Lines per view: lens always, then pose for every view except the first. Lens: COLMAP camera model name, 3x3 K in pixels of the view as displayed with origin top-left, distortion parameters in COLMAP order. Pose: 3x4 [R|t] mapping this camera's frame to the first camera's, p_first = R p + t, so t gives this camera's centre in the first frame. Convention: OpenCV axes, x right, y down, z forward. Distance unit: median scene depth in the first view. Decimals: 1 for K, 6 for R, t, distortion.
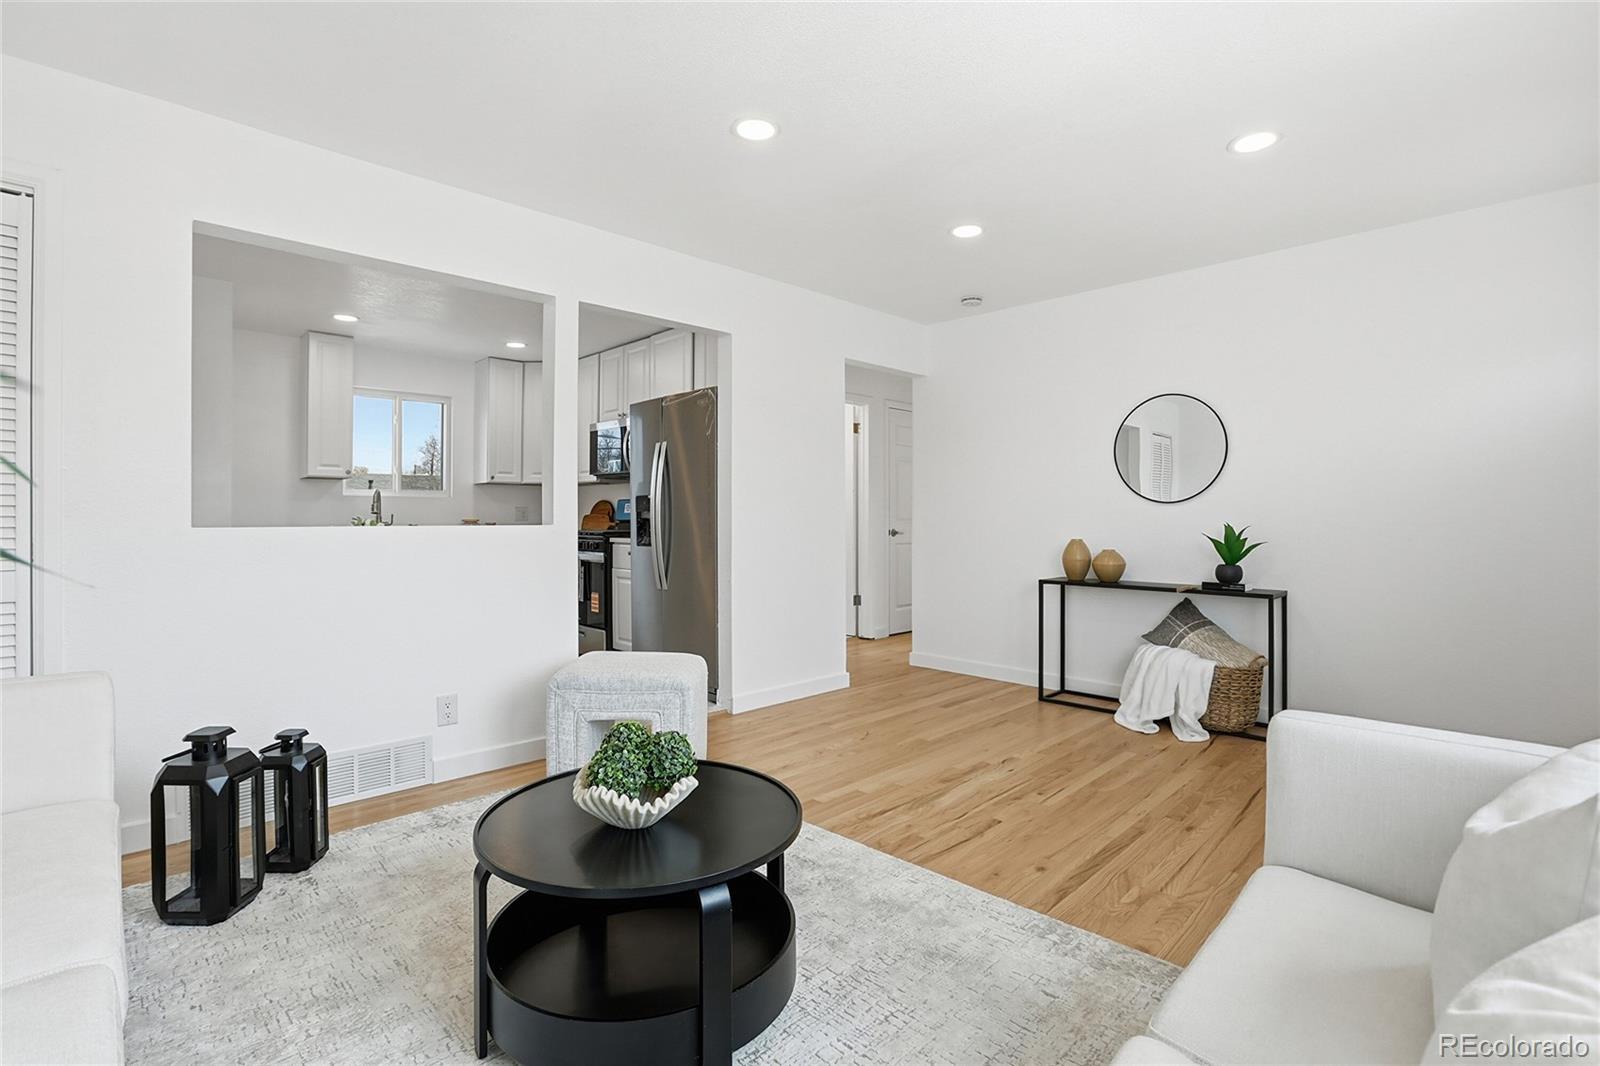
lens RADIAL K [[739.4, 0, 807.2], [0, 739.4, 517.8], [0, 0, 1]] dist [-0.048945, 0.014275]
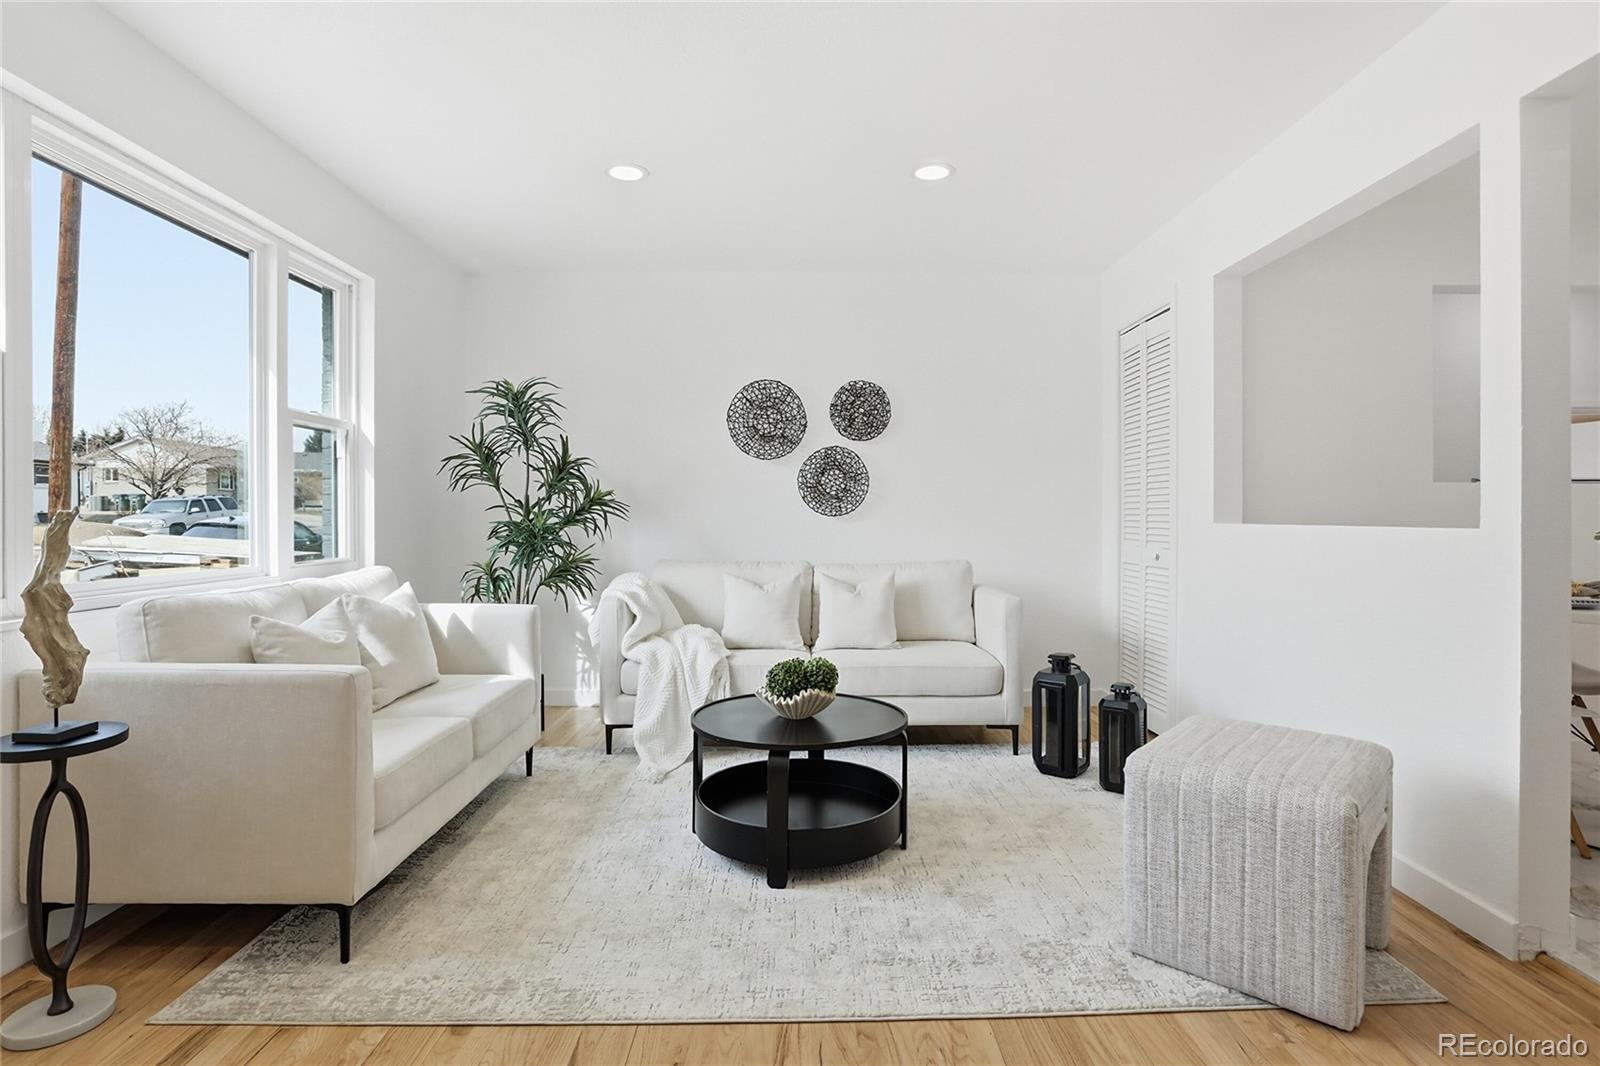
lens RADIAL K [[805.2, 0, 797.6], [0, 805.2, 521.2], [0, 0, 1]] dist [-0.031504, 0.010846]
pose [[-0.703432, 0.005029, -0.710745, 0.399955], [0.000433, 0.999978, 0.006648, -0.000280], [0.710763, 0.004369, -0.703418, 0.918413]]
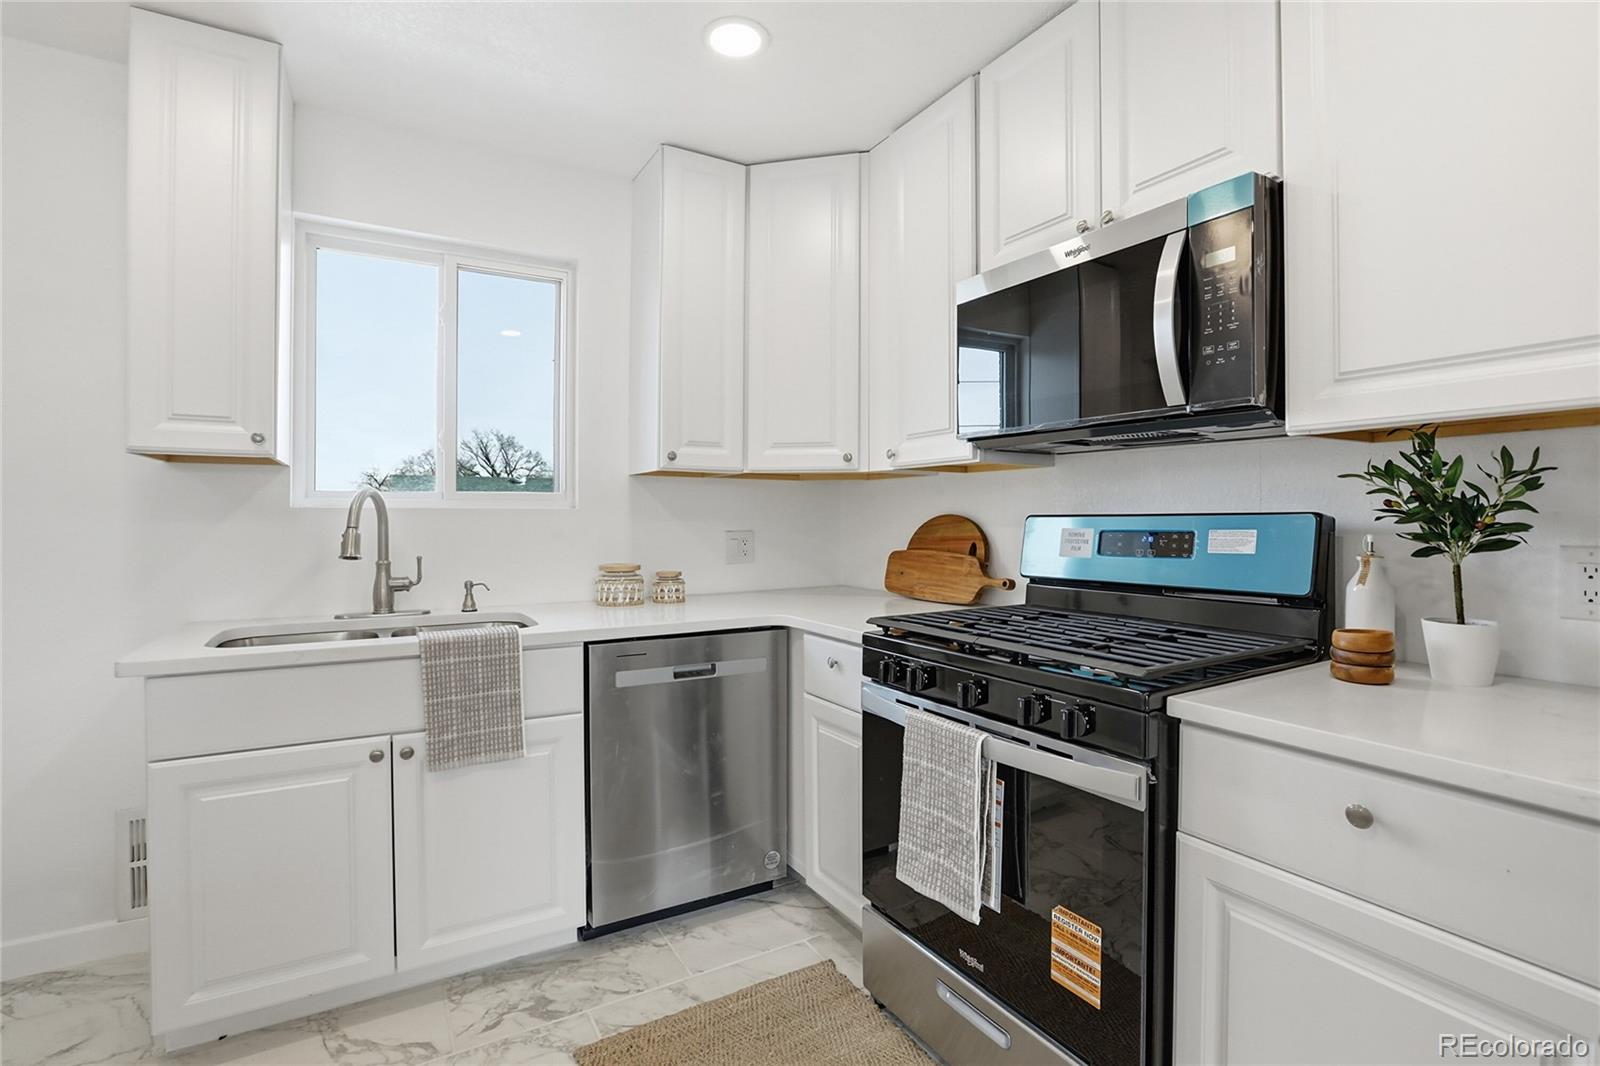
lens RADIAL K [[739.4, 0, 802.6], [0, 739.4, 529.2], [0, 0, 1]] dist [-0.048945, 0.014275]
pose [[0.970824, 0.001883, -0.239787, -0.450091], [0.001438, 0.999905, 0.013675, -0.037153], [0.239790, -0.013621, 0.970729, 1.066714]]
